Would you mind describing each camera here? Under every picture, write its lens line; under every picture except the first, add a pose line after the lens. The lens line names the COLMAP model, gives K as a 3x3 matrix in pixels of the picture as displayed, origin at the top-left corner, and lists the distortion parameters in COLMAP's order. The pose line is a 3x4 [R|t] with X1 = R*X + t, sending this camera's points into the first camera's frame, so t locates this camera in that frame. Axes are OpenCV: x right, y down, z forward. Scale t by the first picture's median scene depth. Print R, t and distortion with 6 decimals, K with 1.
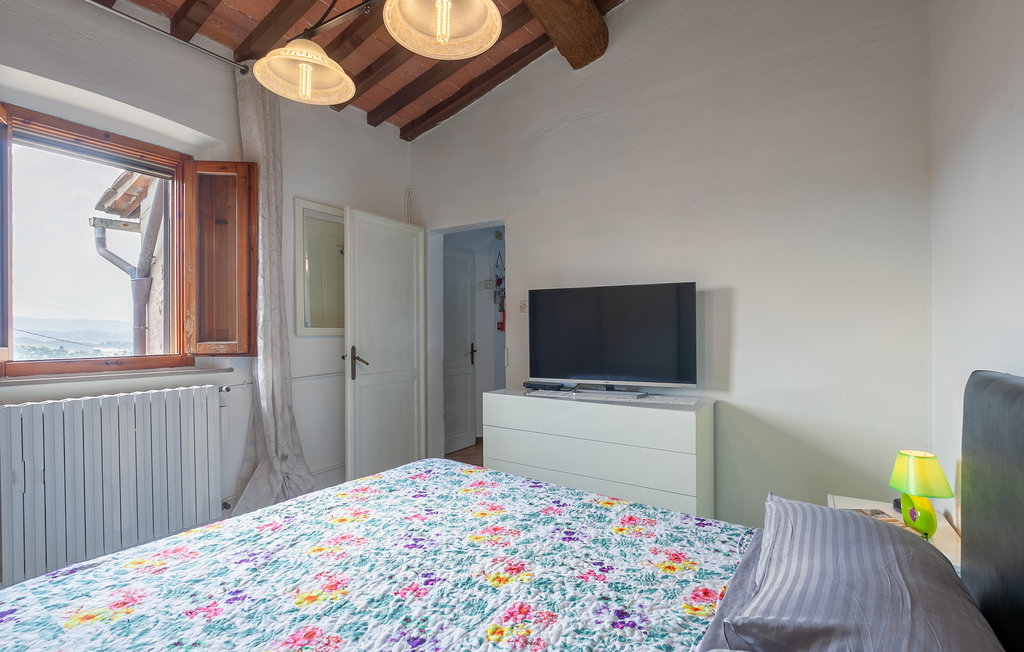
lens RADIAL K [[472.7, 0, 509.0], [0, 472.7, 333.6], [0, 0, 1]] dist [-0.004094, -0.000405]
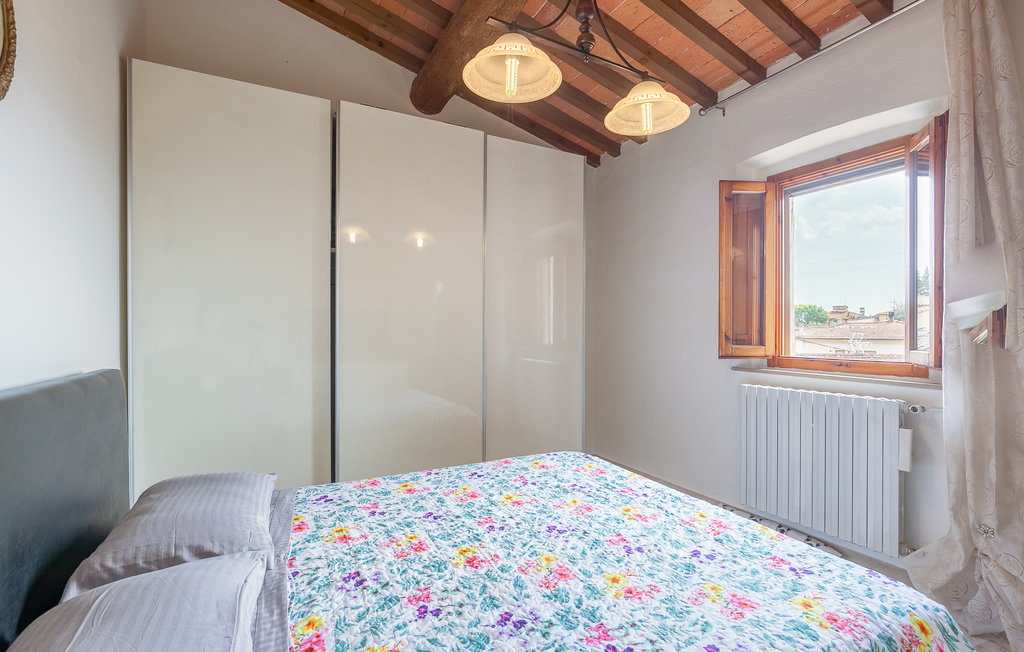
lens RADIAL K [[472.7, 0, 509.0], [0, 472.7, 333.6], [0, 0, 1]] dist [-0.004094, -0.000405]
pose [[-0.495189, 0.004964, -0.868771, 0.765541], [-0.005847, 0.999942, 0.009046, -0.025390], [0.868766, 0.009559, -0.495131, 1.354129]]
